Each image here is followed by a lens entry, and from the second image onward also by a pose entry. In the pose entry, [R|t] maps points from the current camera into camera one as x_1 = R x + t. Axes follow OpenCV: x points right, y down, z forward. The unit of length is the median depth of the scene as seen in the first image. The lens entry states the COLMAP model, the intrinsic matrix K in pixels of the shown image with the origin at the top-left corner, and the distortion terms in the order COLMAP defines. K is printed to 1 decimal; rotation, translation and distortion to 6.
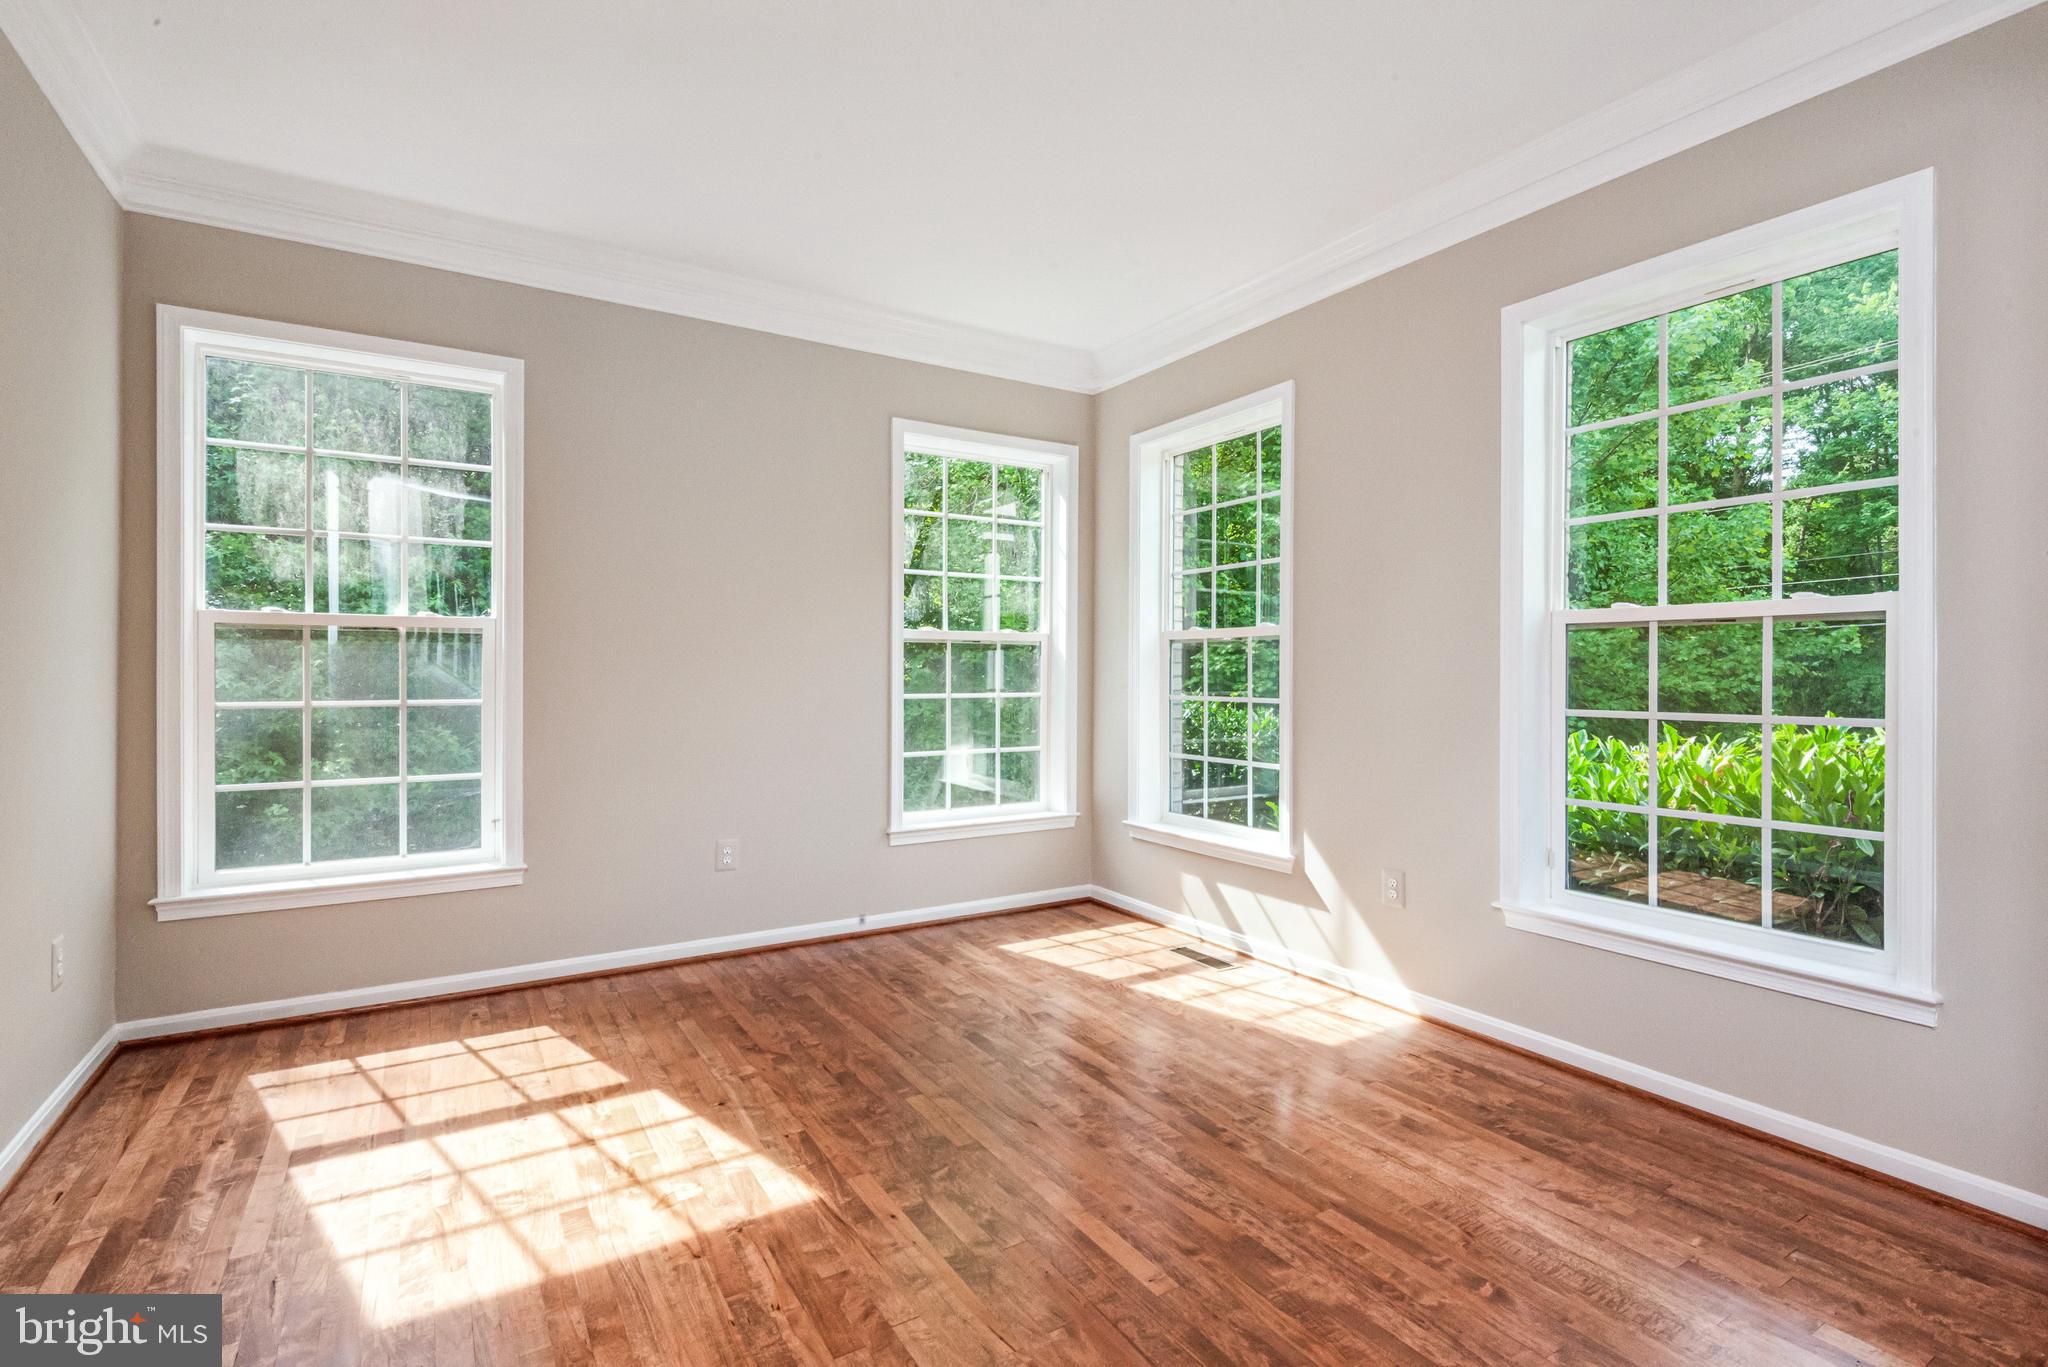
lens RADIAL K [[960.0, 0, 1029.3], [0, 960.0, 673.6], [0, 0, 1]] dist [0.007780, -0.002831]
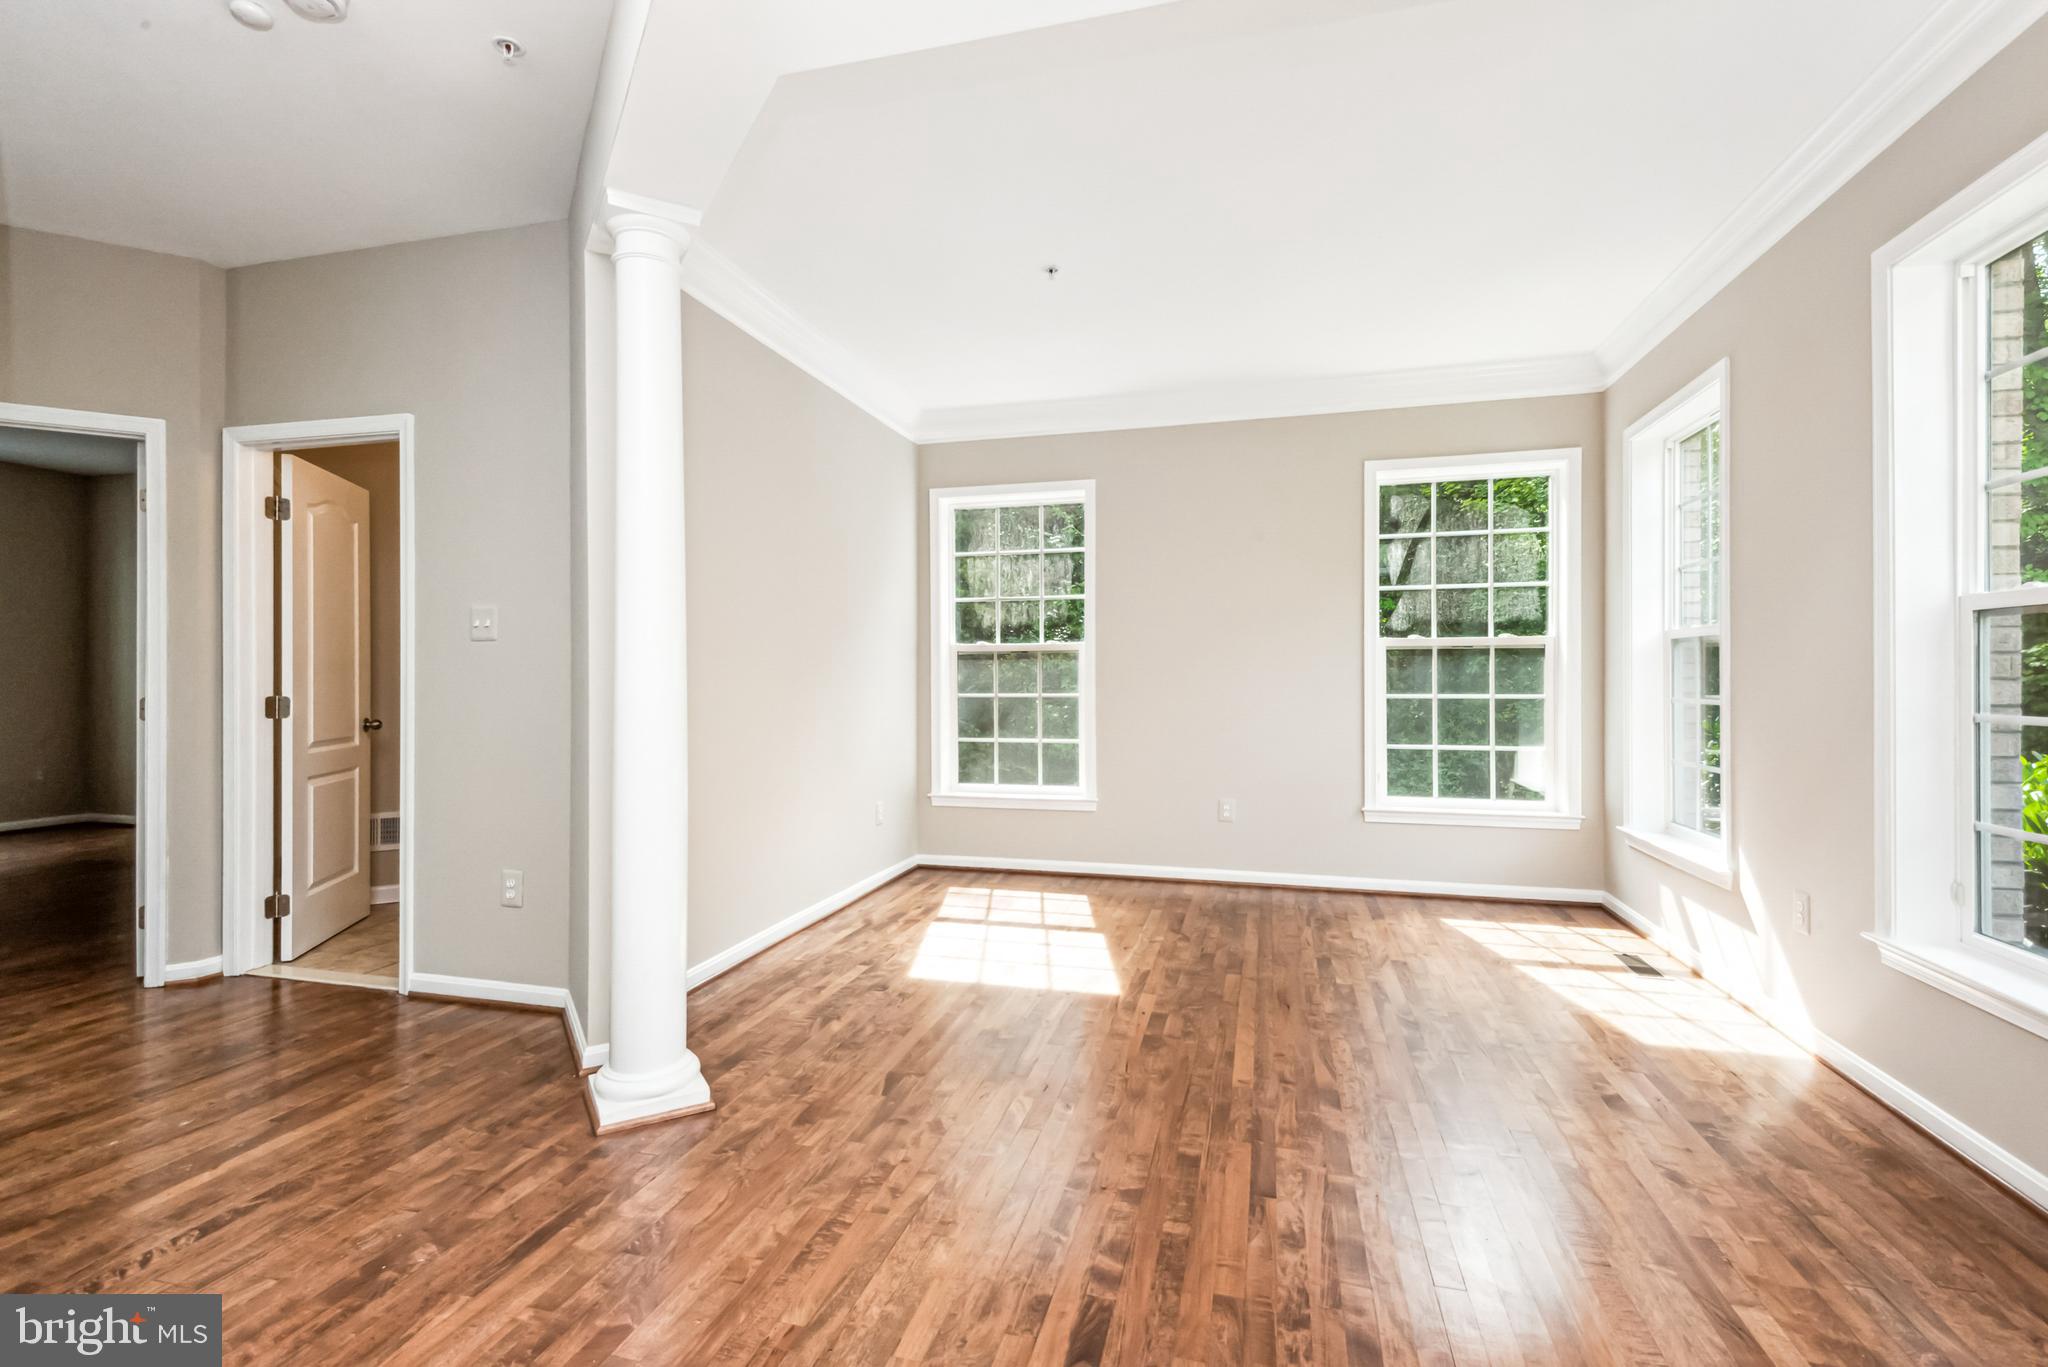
lens RADIAL K [[925.7, 0, 1011.0], [0, 925.7, 679.7], [0, 0, 1]] dist [0.010872, -0.001026]
pose [[0.675561, -0.003806, -0.737295, 0.512271], [0.004398, 0.999990, -0.001133, 0.004185], [0.737291, -0.002477, 0.675570, -0.126613]]
